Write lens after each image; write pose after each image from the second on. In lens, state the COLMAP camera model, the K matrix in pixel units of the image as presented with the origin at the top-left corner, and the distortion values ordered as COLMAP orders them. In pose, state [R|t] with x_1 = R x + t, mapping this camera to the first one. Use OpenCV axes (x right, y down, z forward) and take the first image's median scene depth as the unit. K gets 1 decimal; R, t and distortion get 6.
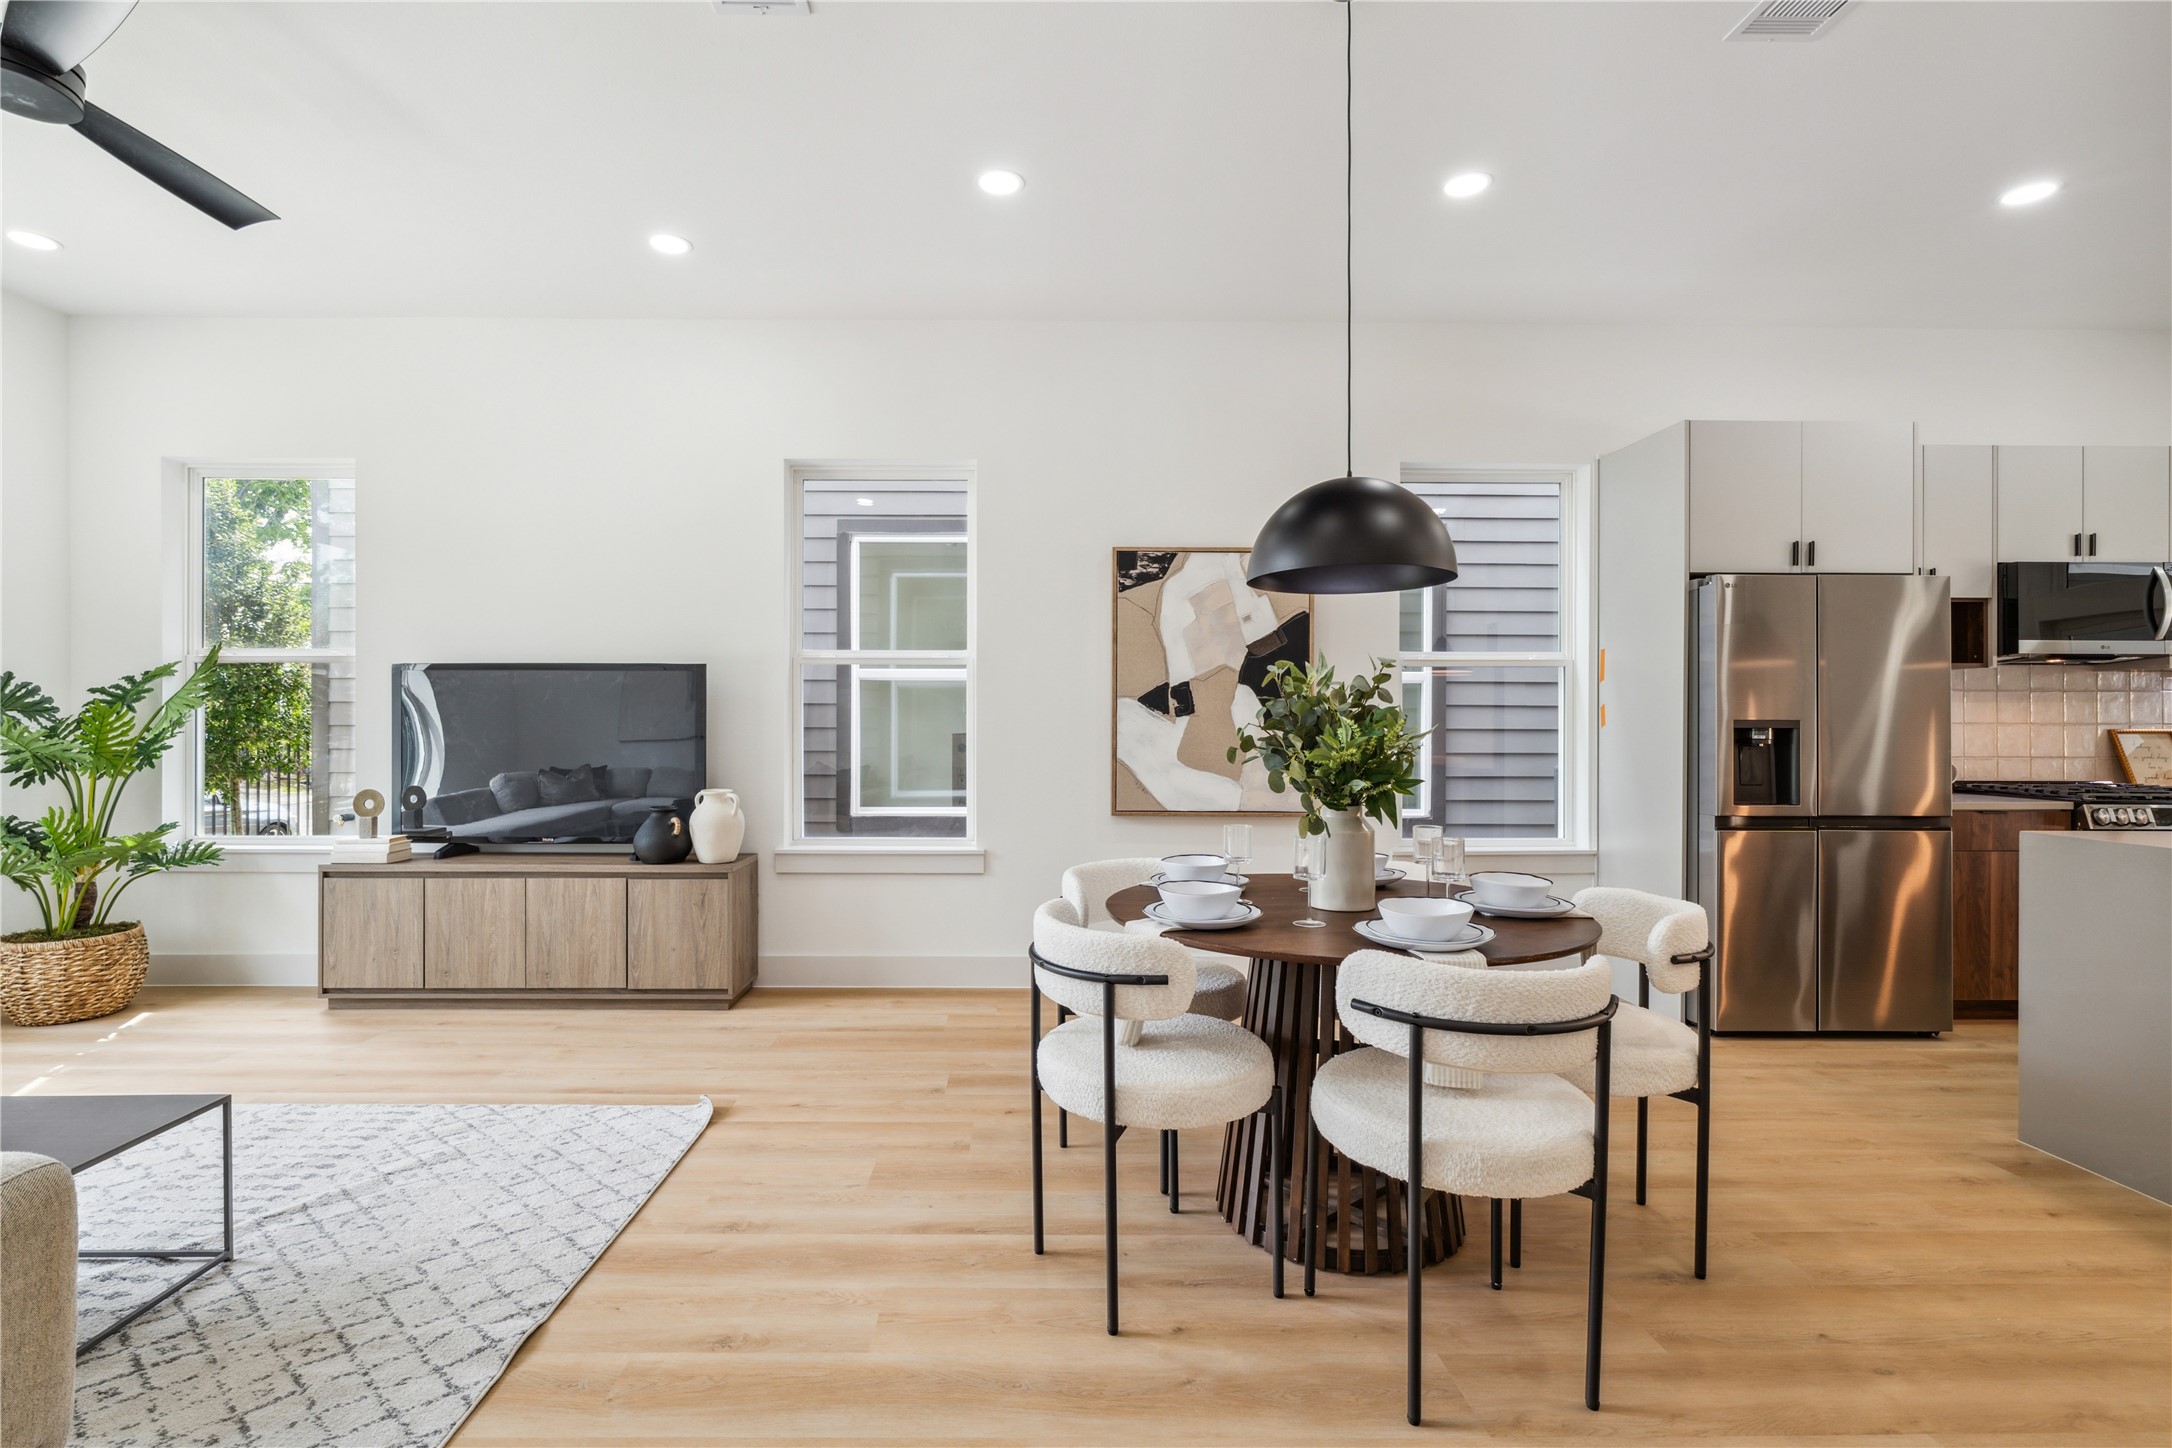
lens RADIAL K [[996.8, 0, 1087.1], [0, 996.8, 726.9], [0, 0, 1]] dist [-0.003882, -0.001722]
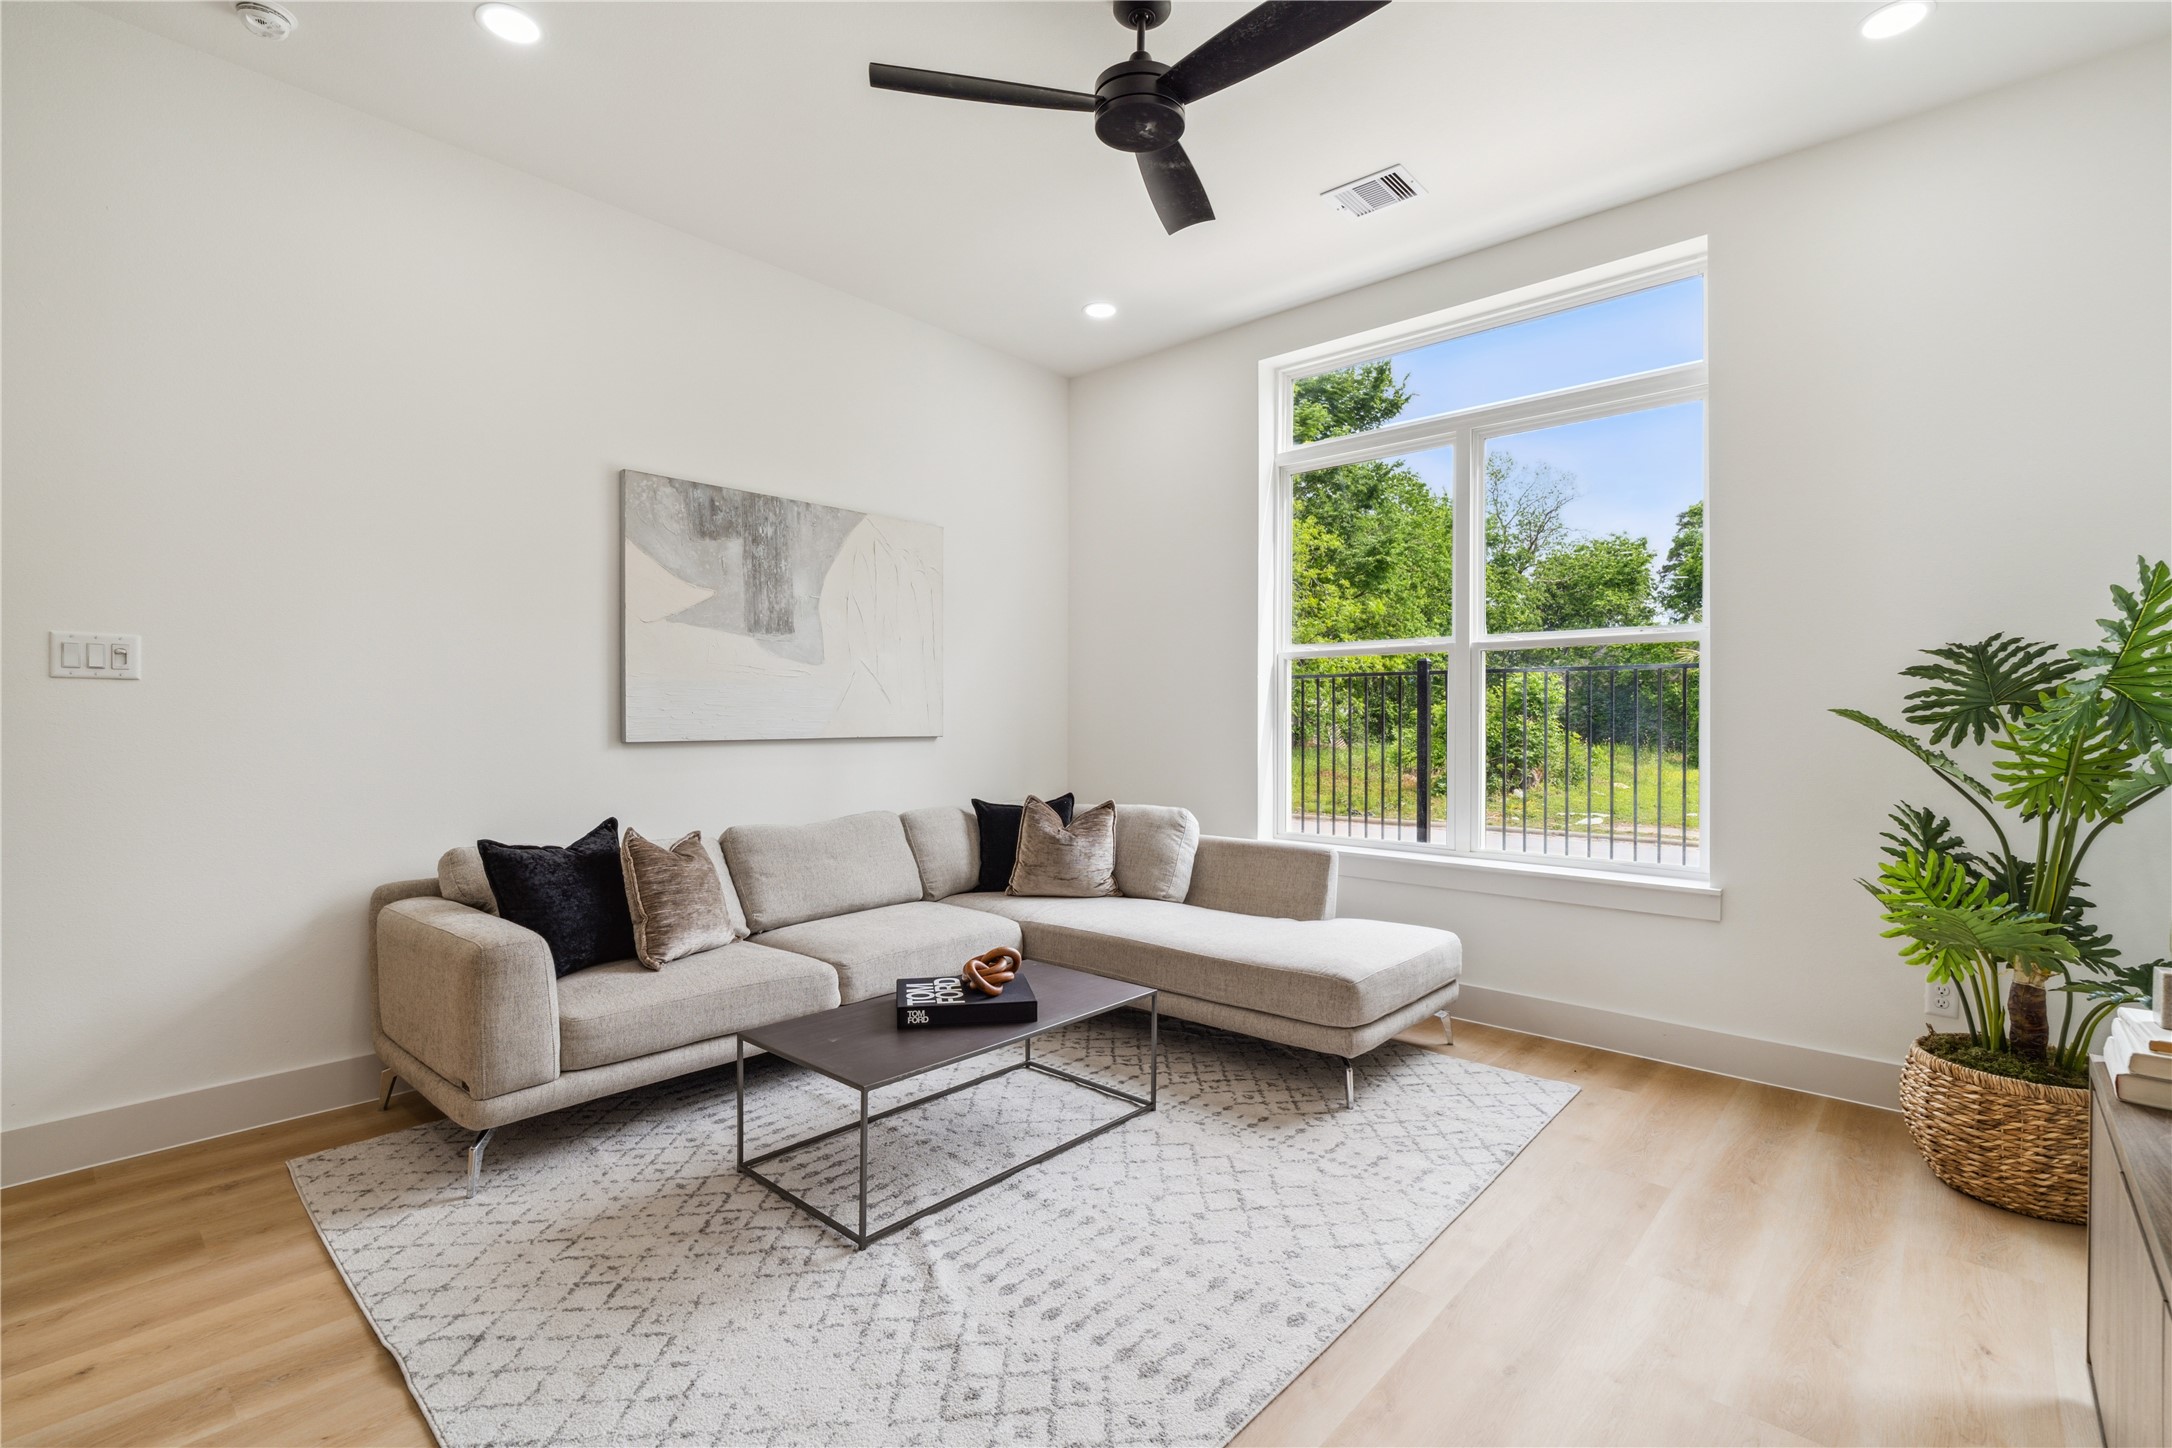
lens RADIAL K [[996.8, 0, 1106.4], [0, 996.8, 727.2], [0, 0, 1]] dist [-0.003882, -0.001722]
pose [[-0.713124, -0.000645, -0.701038, -0.186668], [-0.005863, 0.999970, 0.005044, 0.001572], [0.701013, 0.007707, -0.713106, 1.046800]]
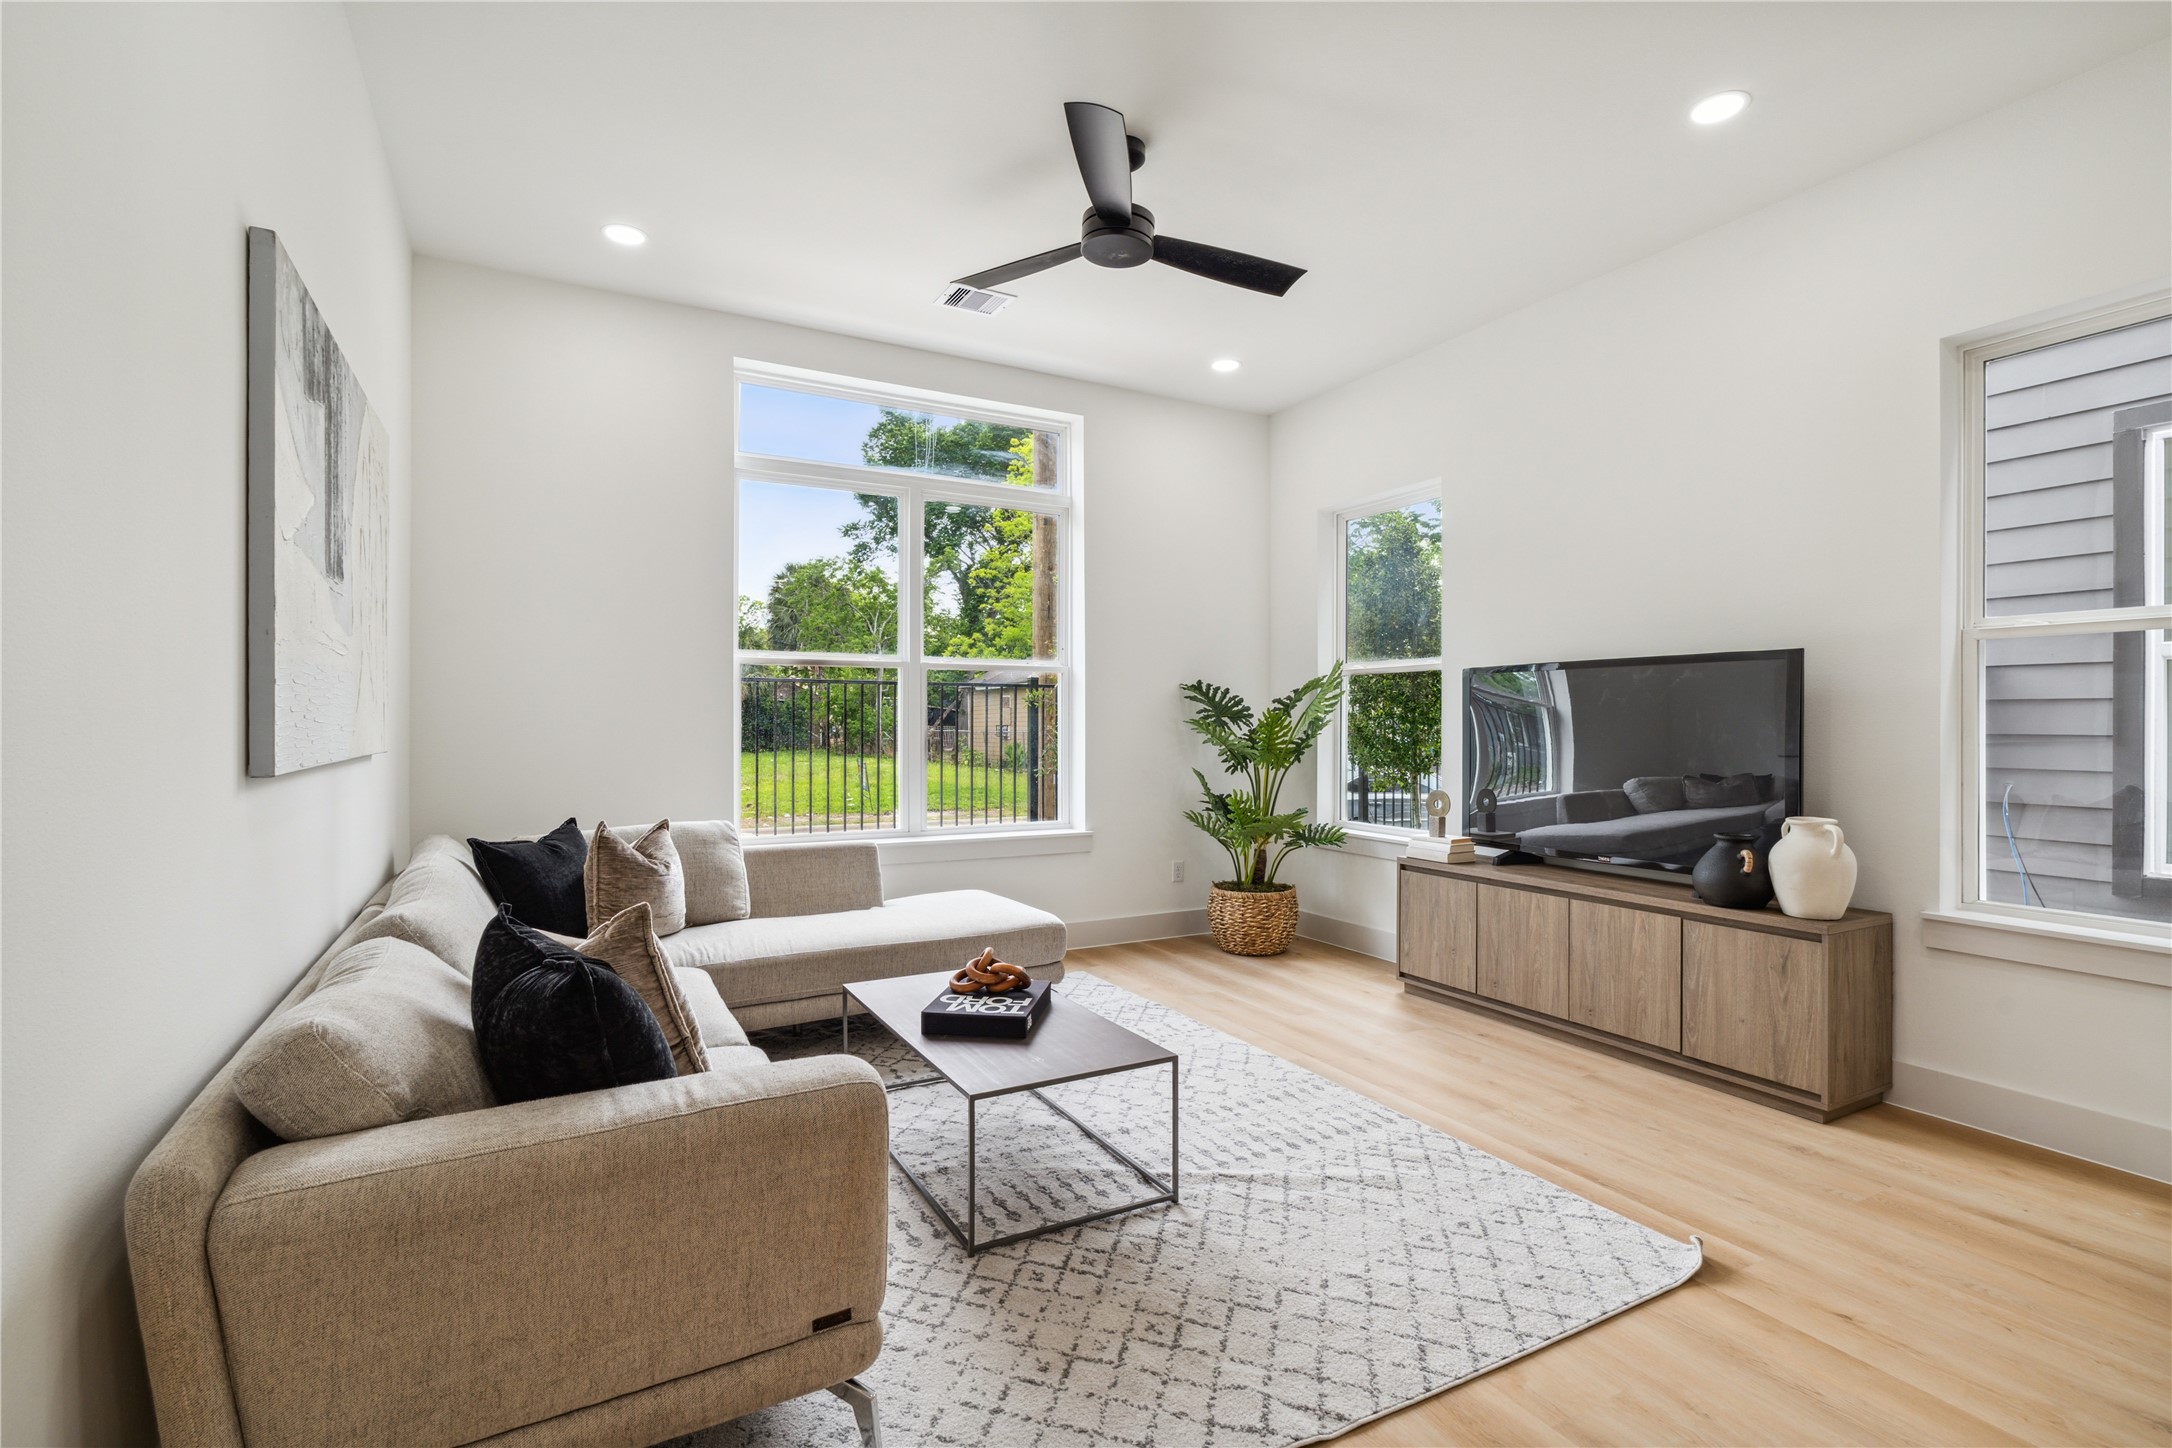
lens RADIAL K [[996.8, 0, 1084.3], [0, 996.8, 725.4], [0, 0, 1]] dist [-0.003882, -0.001722]
pose [[0.434587, 0.000045, -0.900630, 0.061258], [-0.004470, 0.999988, -0.002107, -0.001042], [0.900619, 0.004942, 0.434582, 0.227061]]
